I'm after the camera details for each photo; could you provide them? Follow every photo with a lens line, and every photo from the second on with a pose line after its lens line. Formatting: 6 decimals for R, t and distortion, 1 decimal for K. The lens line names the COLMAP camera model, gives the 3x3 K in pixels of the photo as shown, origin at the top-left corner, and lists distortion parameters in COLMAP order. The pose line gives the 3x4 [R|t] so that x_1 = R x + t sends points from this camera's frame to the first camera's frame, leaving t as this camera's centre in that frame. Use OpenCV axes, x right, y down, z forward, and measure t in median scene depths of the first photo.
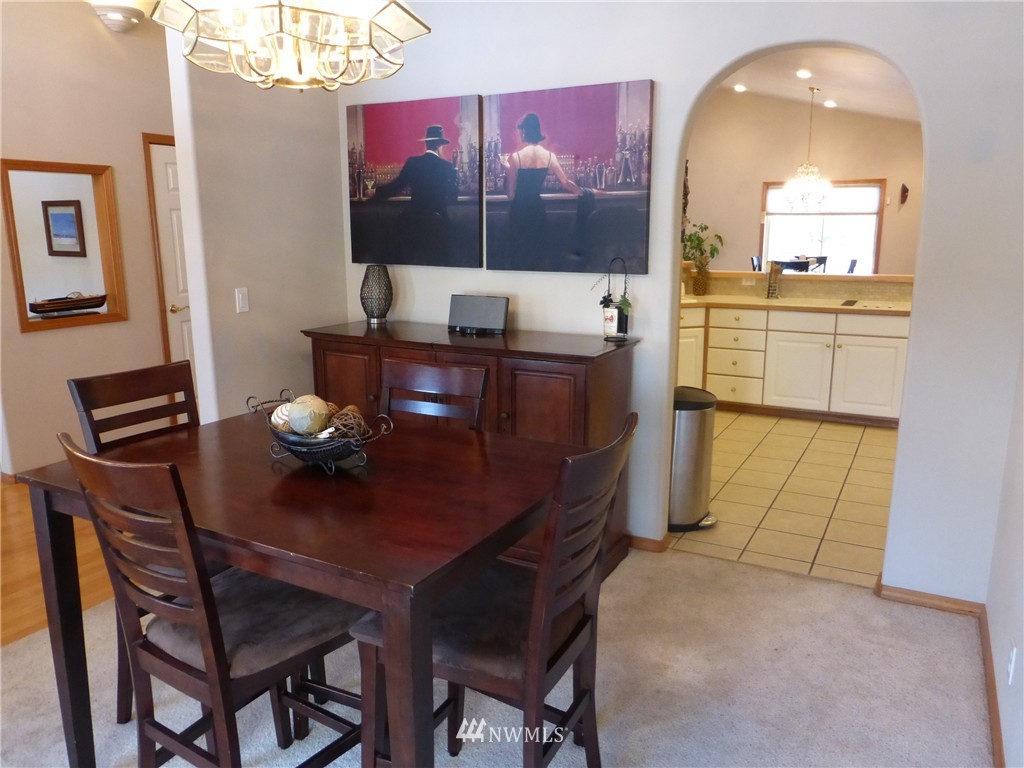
lens RADIAL K [[762.7, 0, 514.1], [0, 762.7, 384.9], [0, 0, 1]] dist [-0.029002, 0.003742]
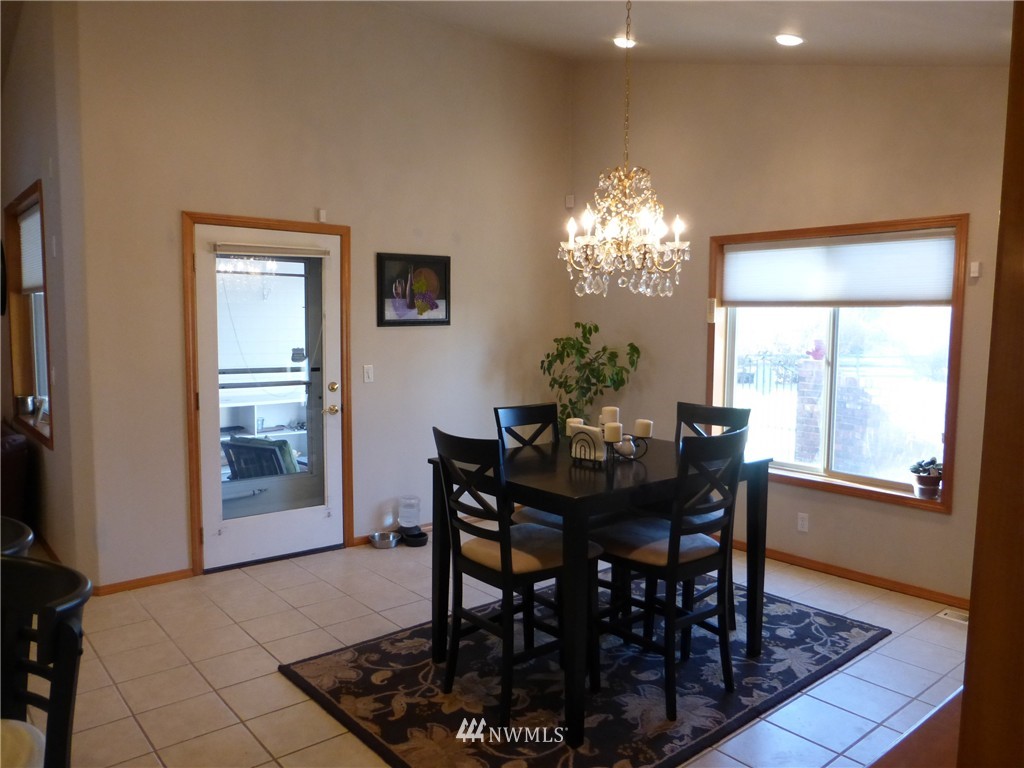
lens RADIAL K [[762.7, 0, 514.5], [0, 762.7, 384.4], [0, 0, 1]] dist [-0.029002, 0.003742]
pose [[0.935728, 0.043354, -0.350048, 0.513235], [-0.084670, 0.991009, -0.103596, -0.154936], [0.342409, 0.126576, 0.930986, 0.702634]]
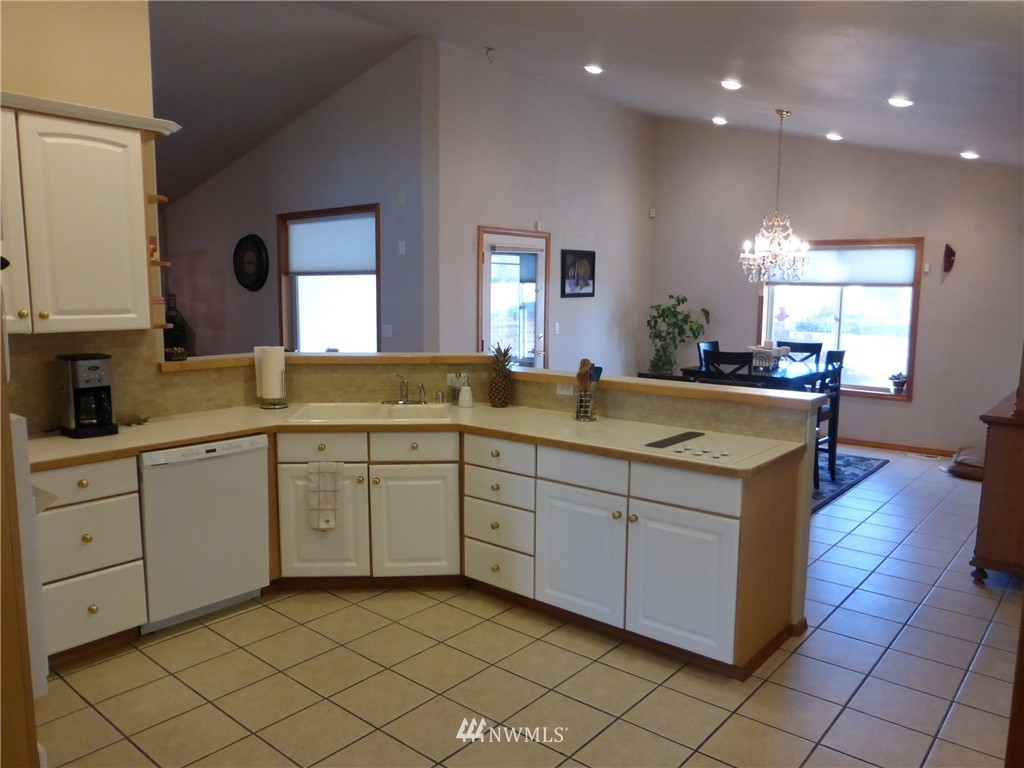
lens RADIAL K [[762.7, 0, 509.2], [0, 762.7, 387.3], [0, 0, 1]] dist [-0.029002, 0.003742]
pose [[0.981679, 0.039599, -0.186380, 0.303716], [-0.053834, 0.995955, -0.071940, -0.071070], [0.182777, 0.080656, 0.979840, 0.290086]]
